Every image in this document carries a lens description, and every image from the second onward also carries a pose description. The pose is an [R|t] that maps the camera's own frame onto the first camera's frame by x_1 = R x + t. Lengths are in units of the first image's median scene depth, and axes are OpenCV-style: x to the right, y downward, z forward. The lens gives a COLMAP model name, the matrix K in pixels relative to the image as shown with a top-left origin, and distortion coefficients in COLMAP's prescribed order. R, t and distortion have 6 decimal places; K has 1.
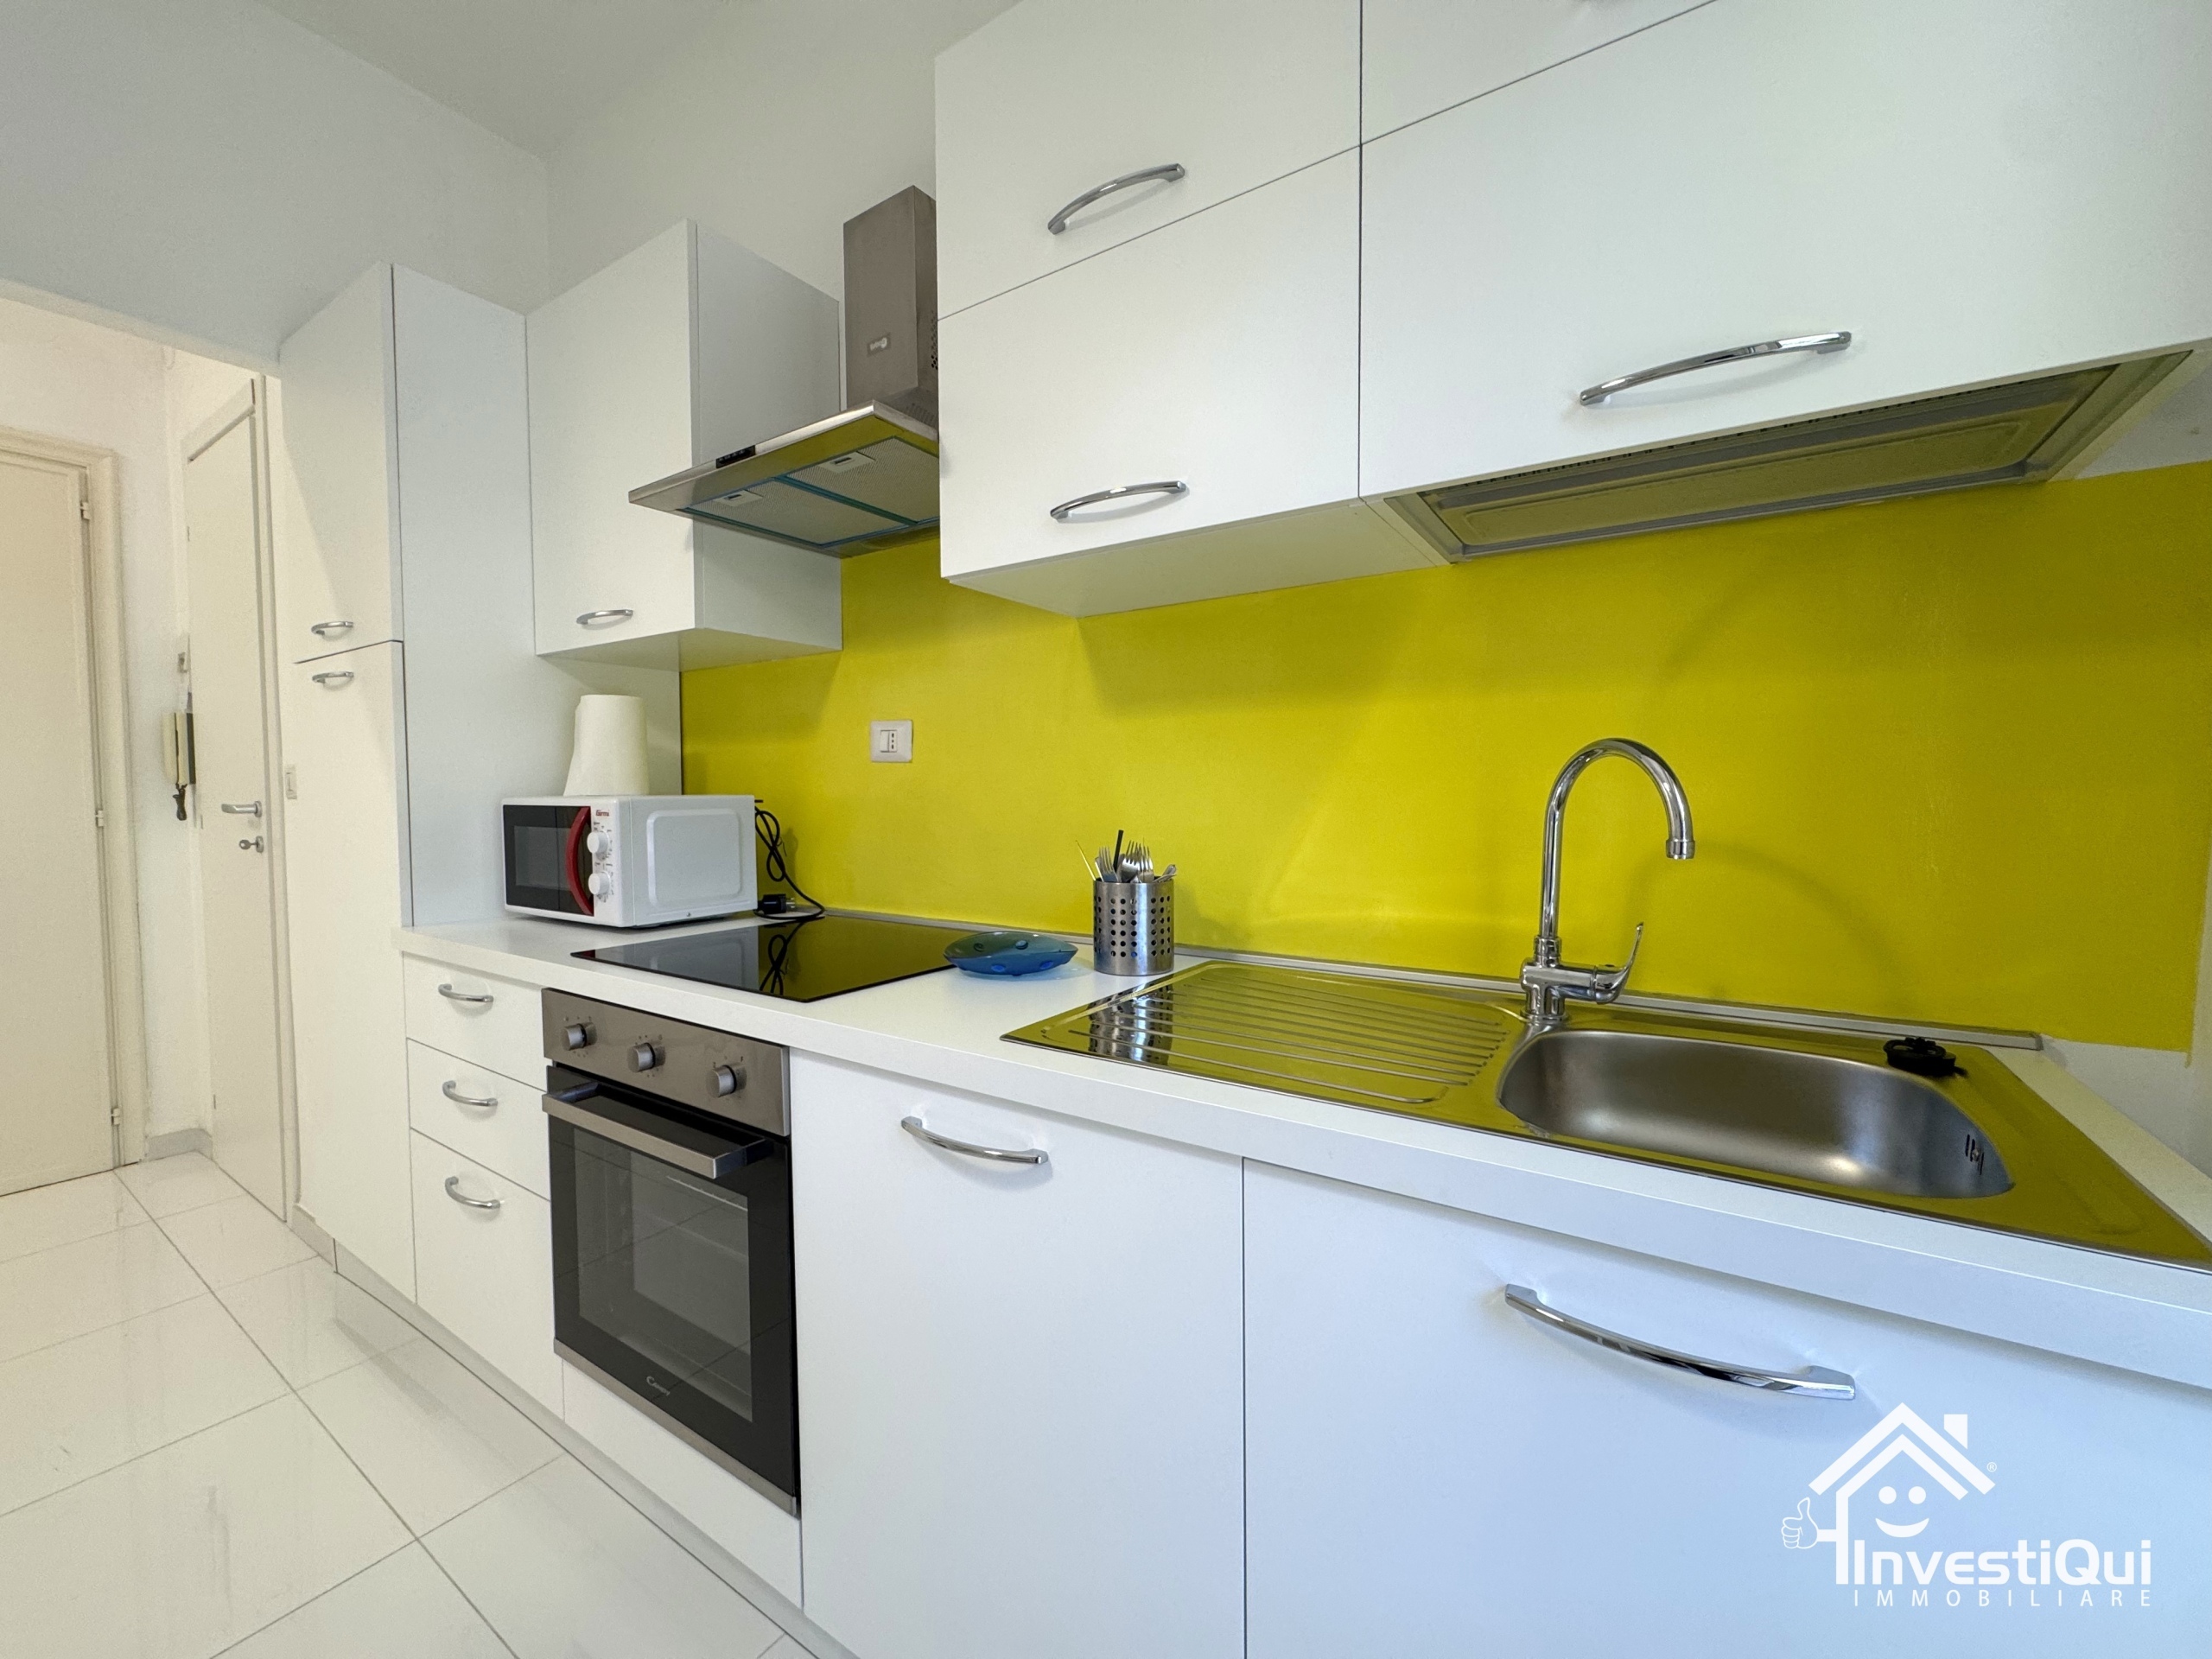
lens RADIAL K [[881.1, 0, 1108.1], [0, 881.1, 828.3], [0, 0, 1]] dist [-0.003627, 0.001070]
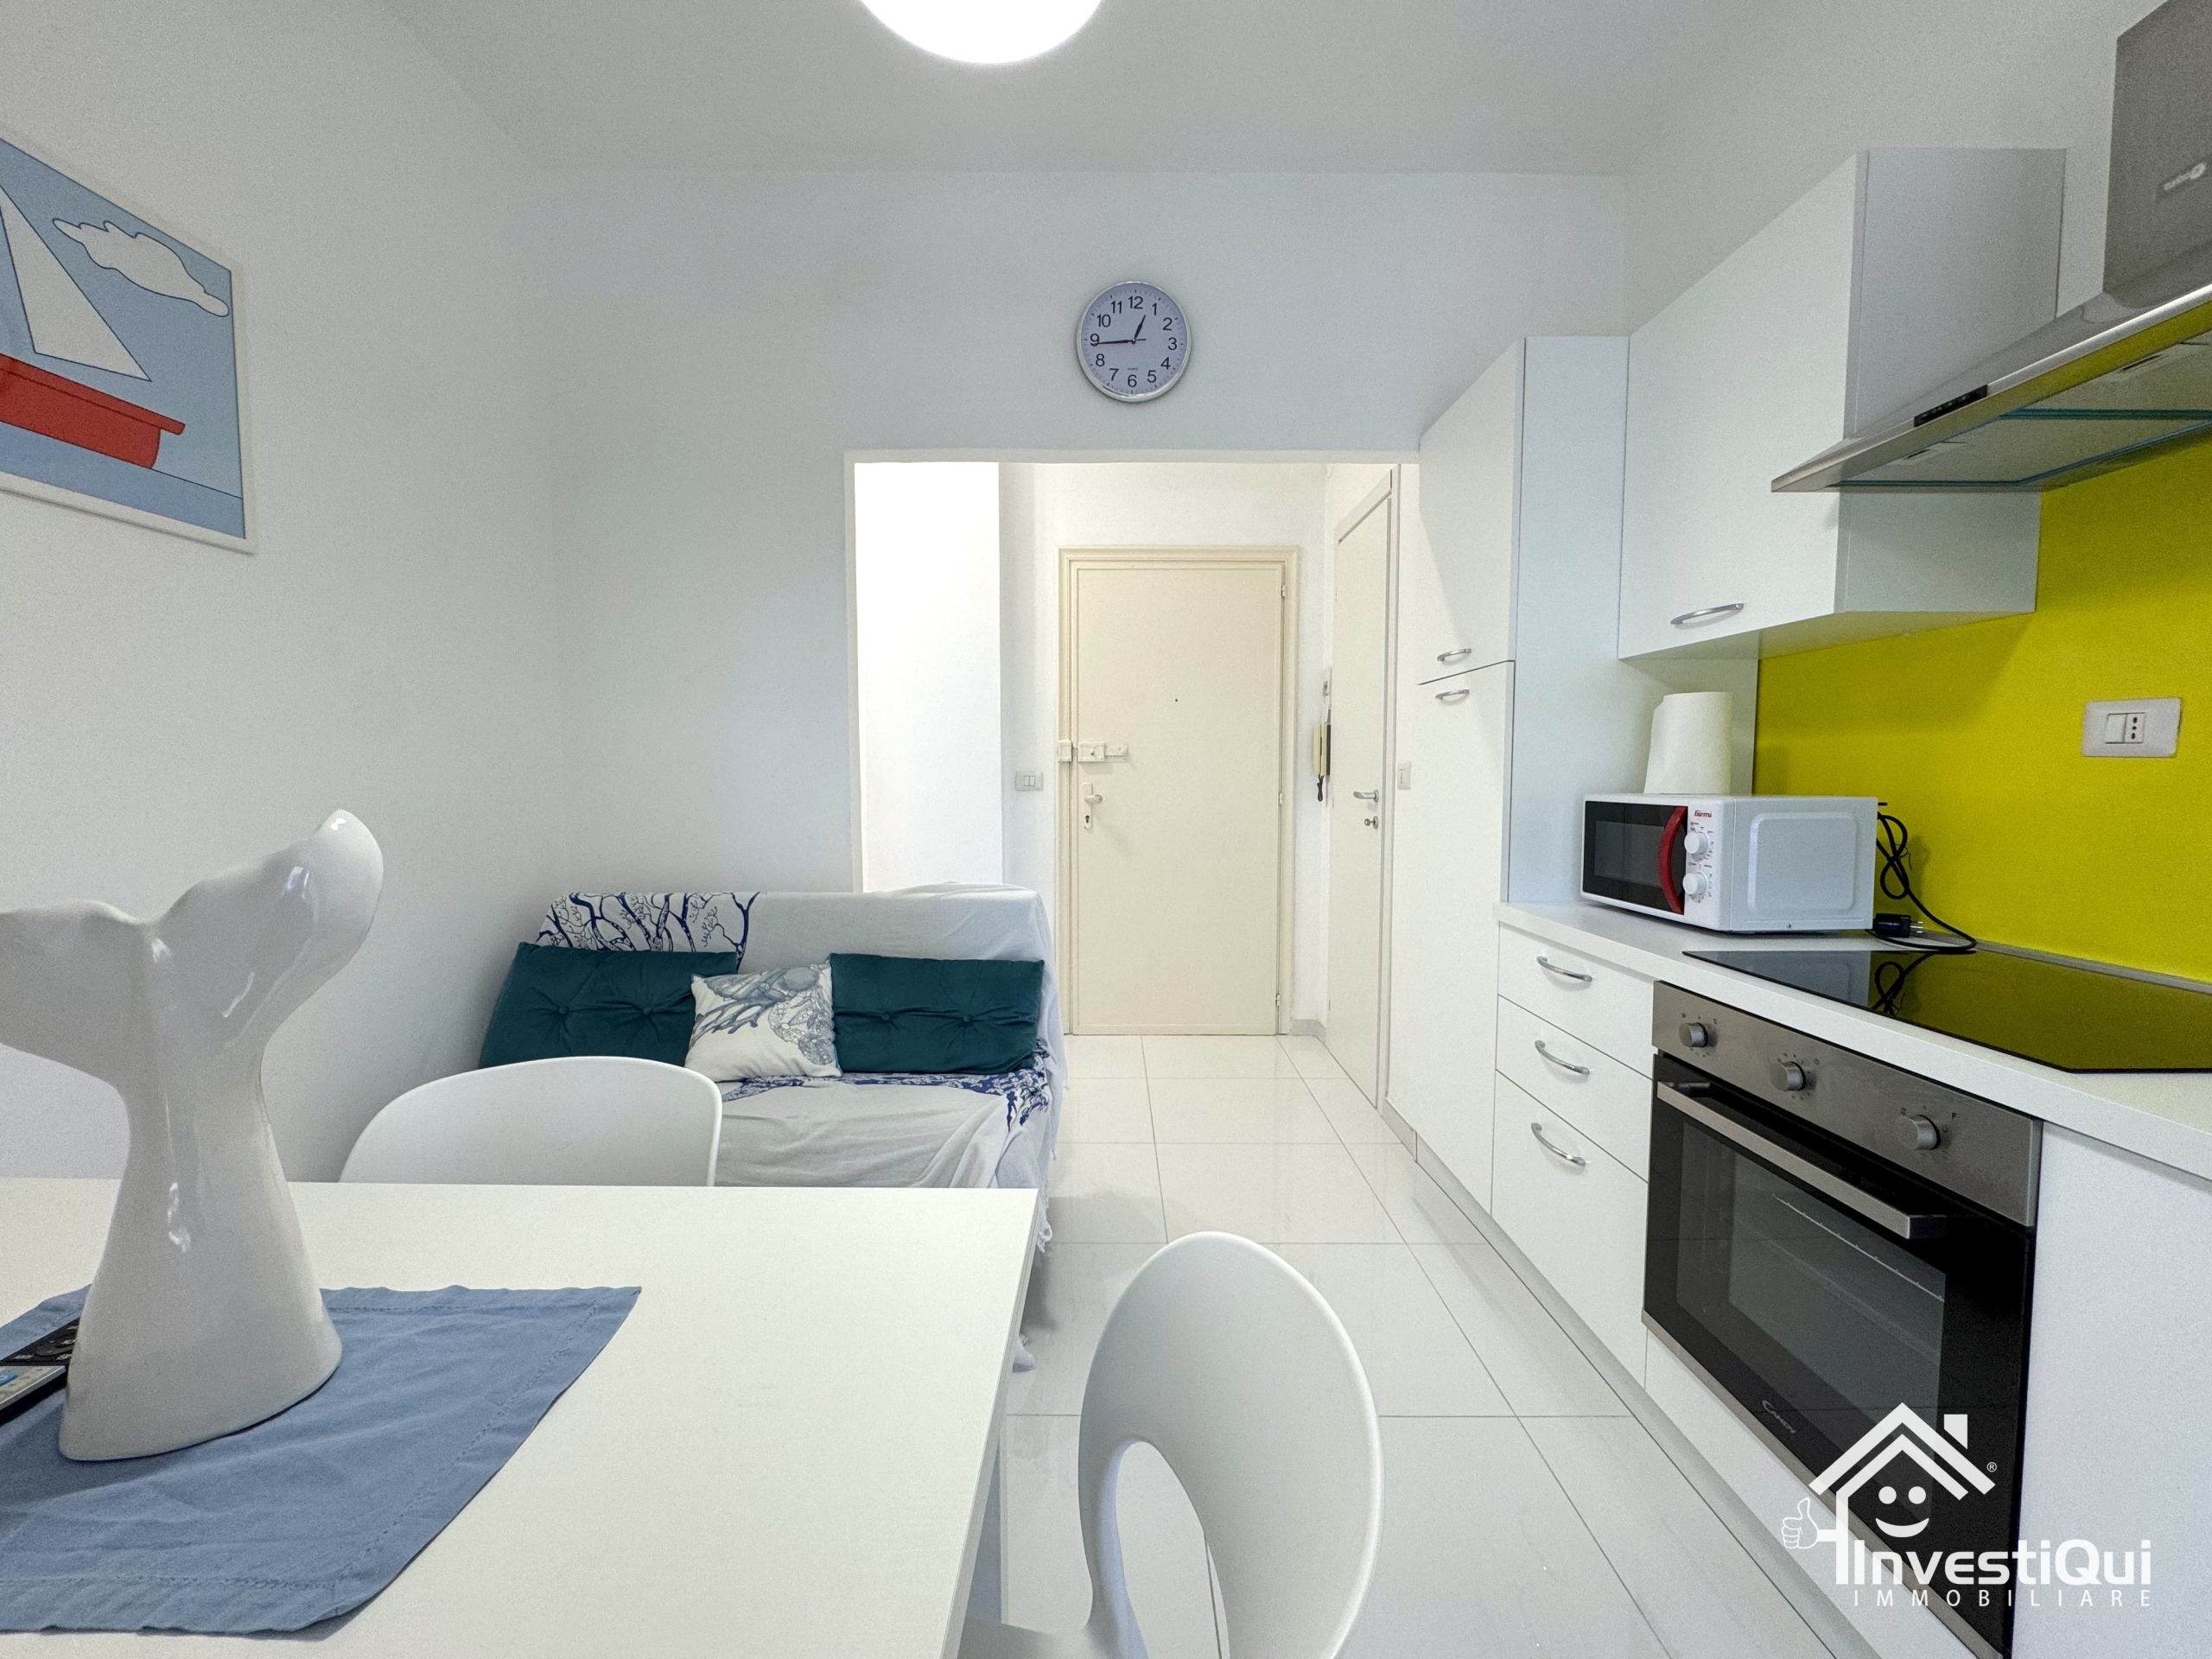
lens RADIAL K [[881.1, 0, 1108.1], [0, 881.1, 828.3], [0, 0, 1]] dist [-0.003627, 0.001070]
pose [[0.557986, 0.053586, -0.828118, -0.115333], [-0.037651, 0.998520, 0.039243, -0.013522], [0.828996, 0.009282, 0.559178, -0.109514]]
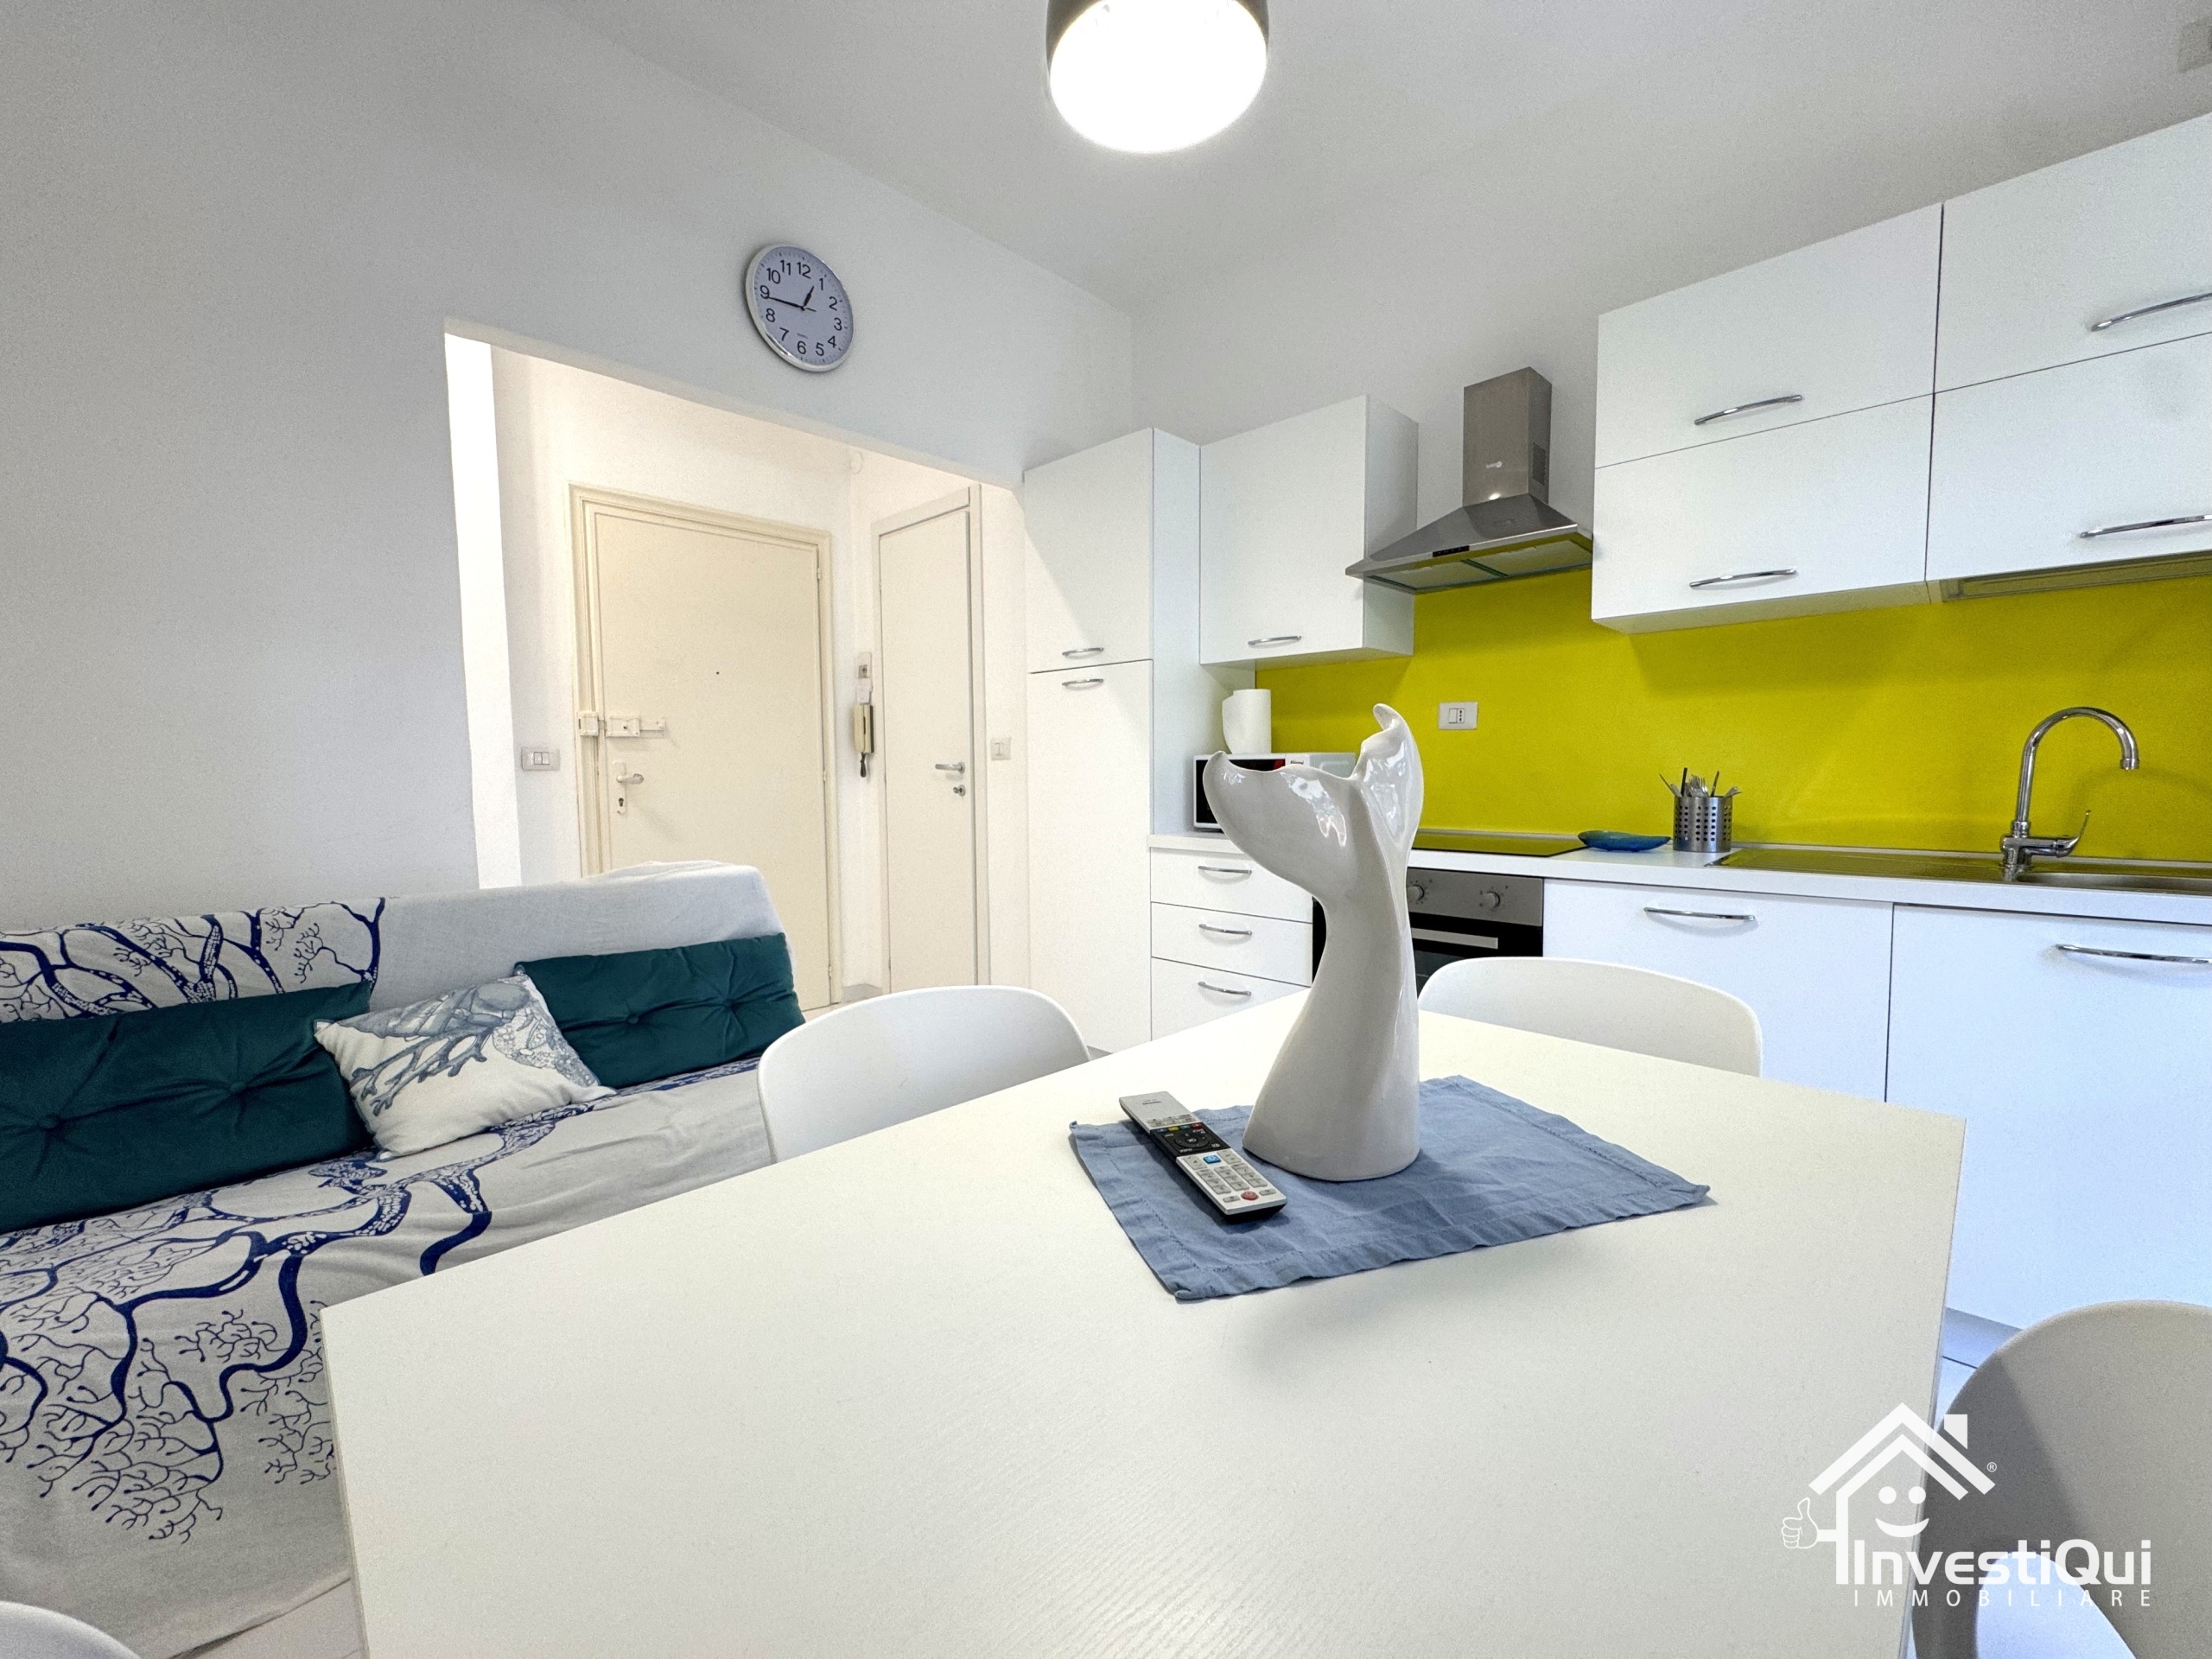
lens RADIAL K [[881.1, 0, 1108.1], [0, 881.1, 828.3], [0, 0, 1]] dist [-0.003627, 0.001070]
pose [[0.982823, 0.006972, -0.184418, -0.574617], [-0.001926, 0.999619, 0.027530, 0.055812], [0.184540, -0.026702, 0.982462, -0.629222]]
